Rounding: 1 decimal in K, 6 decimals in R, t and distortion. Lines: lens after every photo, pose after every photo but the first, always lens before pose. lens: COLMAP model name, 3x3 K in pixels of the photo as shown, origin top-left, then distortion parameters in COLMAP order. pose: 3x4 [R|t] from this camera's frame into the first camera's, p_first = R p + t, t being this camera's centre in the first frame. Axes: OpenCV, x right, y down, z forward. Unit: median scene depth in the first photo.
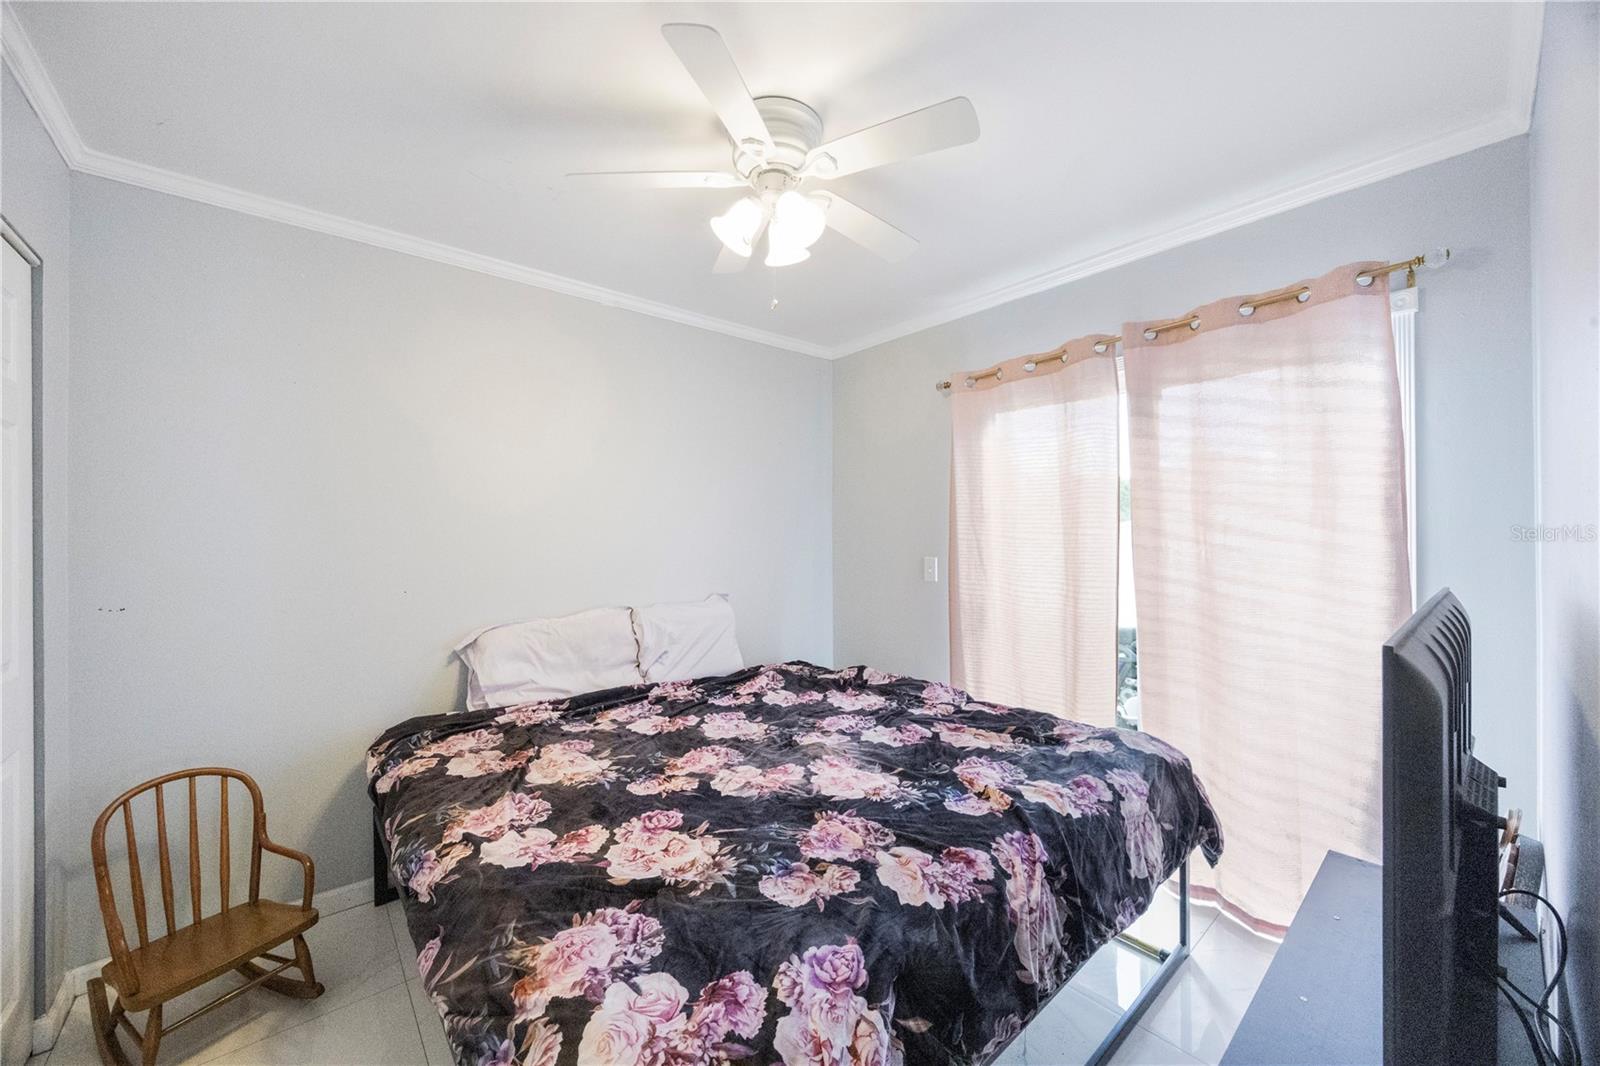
lens RADIAL K [[603.2, 0, 801.4], [0, 603.2, 538.1], [0, 0, 1]] dist [0.002163, -0.000026]
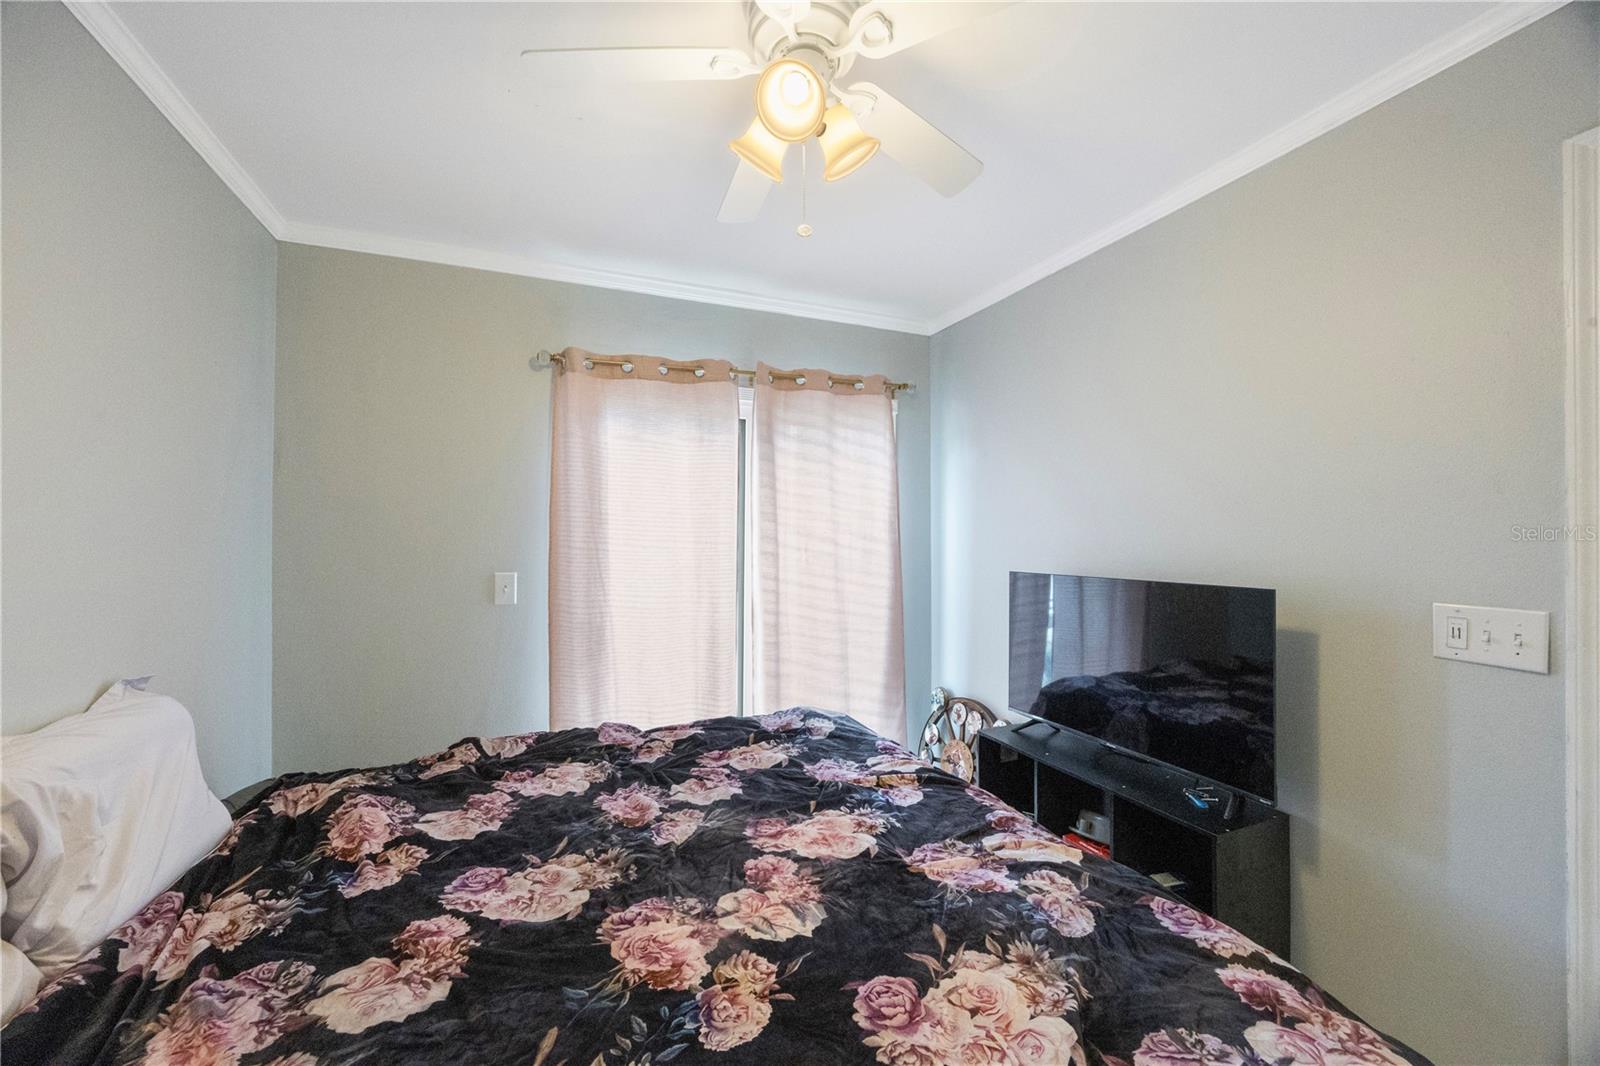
lens RADIAL K [[603.2, 0, 802.9], [0, 603.2, 536.3], [0, 0, 1]] dist [0.002163, -0.000026]
pose [[0.312945, 0.012660, 0.949687, -0.543095], [0.002724, 0.999895, -0.014227, -0.002693], [-0.949767, 0.007039, 0.312878, 0.562241]]
